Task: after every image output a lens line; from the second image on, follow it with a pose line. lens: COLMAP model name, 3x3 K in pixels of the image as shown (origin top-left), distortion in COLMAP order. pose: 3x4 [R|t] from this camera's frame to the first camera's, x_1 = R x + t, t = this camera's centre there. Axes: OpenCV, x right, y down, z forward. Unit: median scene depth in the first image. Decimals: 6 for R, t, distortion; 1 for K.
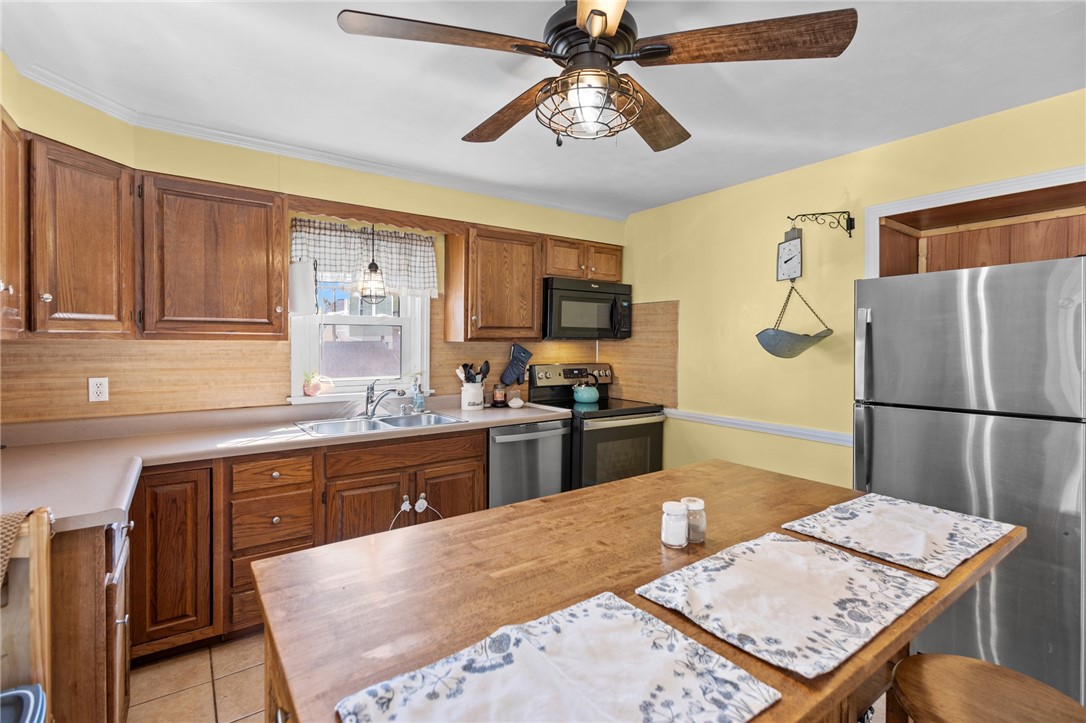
lens RADIAL K [[502.5, 0, 548.2], [0, 502.5, 352.4], [0, 0, 1]] dist [0.008670, -0.003811]
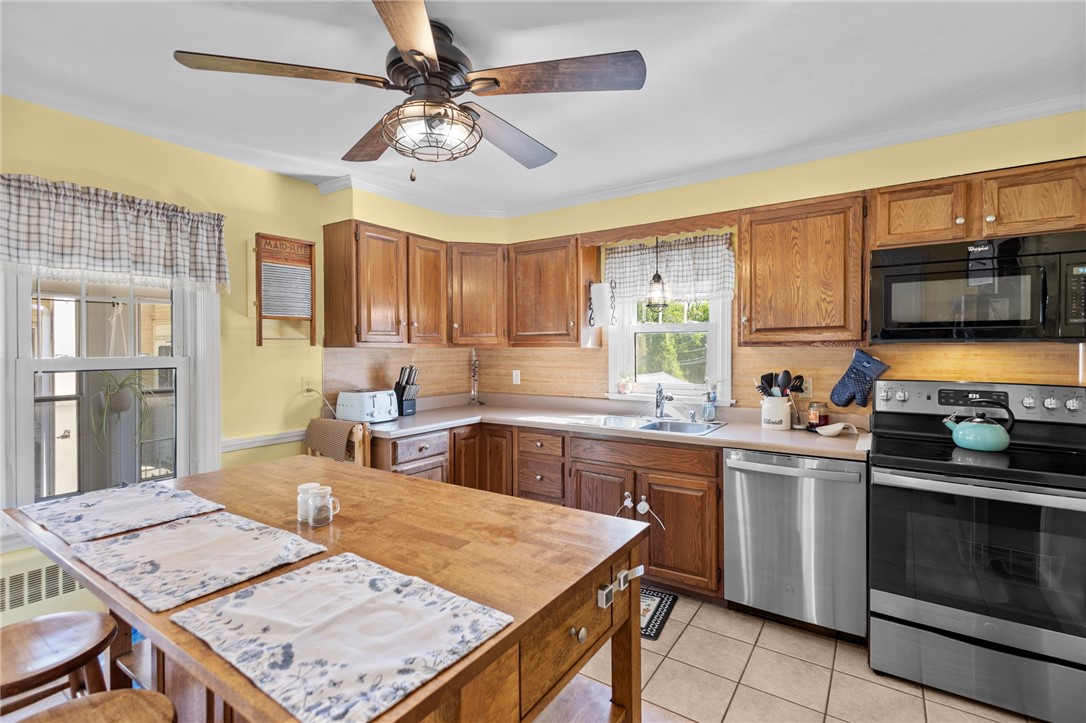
lens RADIAL K [[502.5, 0, 545.2], [0, 502.5, 353.6], [0, 0, 1]] dist [0.008670, -0.003811]
pose [[0.346005, 0.004961, -0.938220, 0.602676], [-0.015153, 0.999885, -0.000301, -0.004924], [0.938110, 0.014321, 0.346040, 0.431702]]
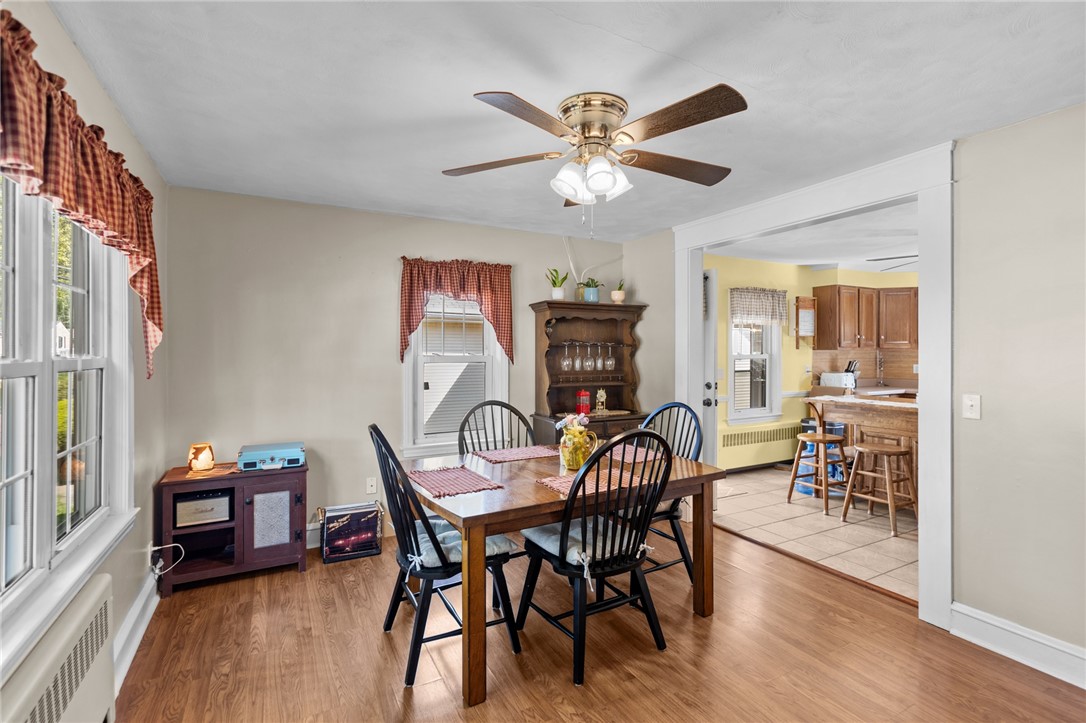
lens RADIAL K [[502.5, 0, 548.6], [0, 502.5, 354.6], [0, 0, 1]] dist [0.008670, -0.003811]
pose [[-0.127894, -0.002310, -0.991785, 1.666396], [-0.017302, 0.999850, -0.000098, 0.027741], [0.991637, 0.017147, -0.127915, -0.483364]]
